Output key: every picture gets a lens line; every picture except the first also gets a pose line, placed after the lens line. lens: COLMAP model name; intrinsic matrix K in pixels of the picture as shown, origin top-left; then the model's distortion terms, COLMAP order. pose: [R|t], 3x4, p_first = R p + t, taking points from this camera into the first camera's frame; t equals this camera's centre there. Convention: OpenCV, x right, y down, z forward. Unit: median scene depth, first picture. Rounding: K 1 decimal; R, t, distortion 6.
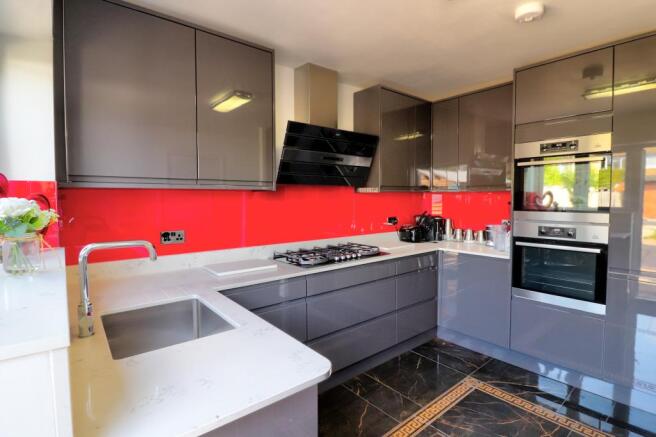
lens RADIAL K [[322.4, 0, 329.9], [0, 322.4, 211.3], [0, 0, 1]] dist [-0.000072, -0.000038]
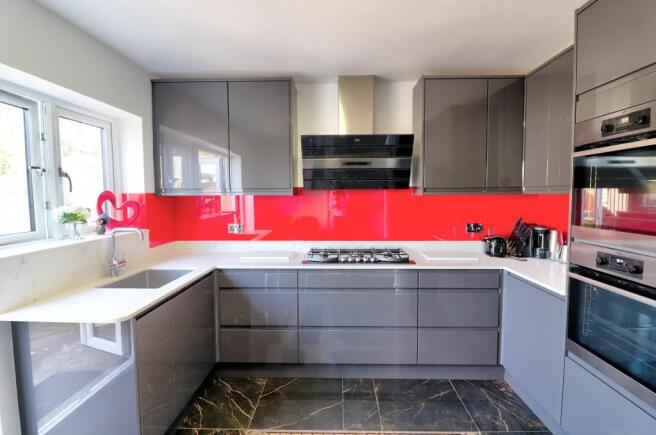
lens RADIAL K [[311.3, 0, 330.4], [0, 311.3, 211.8], [0, 0, 1]] dist [-0.003695, -0.000865]
pose [[0.760678, 0.035240, -0.648172, 0.581661], [-0.026940, 0.999379, 0.022718, -0.028352], [0.648570, 0.000181, 0.761155, 0.179174]]
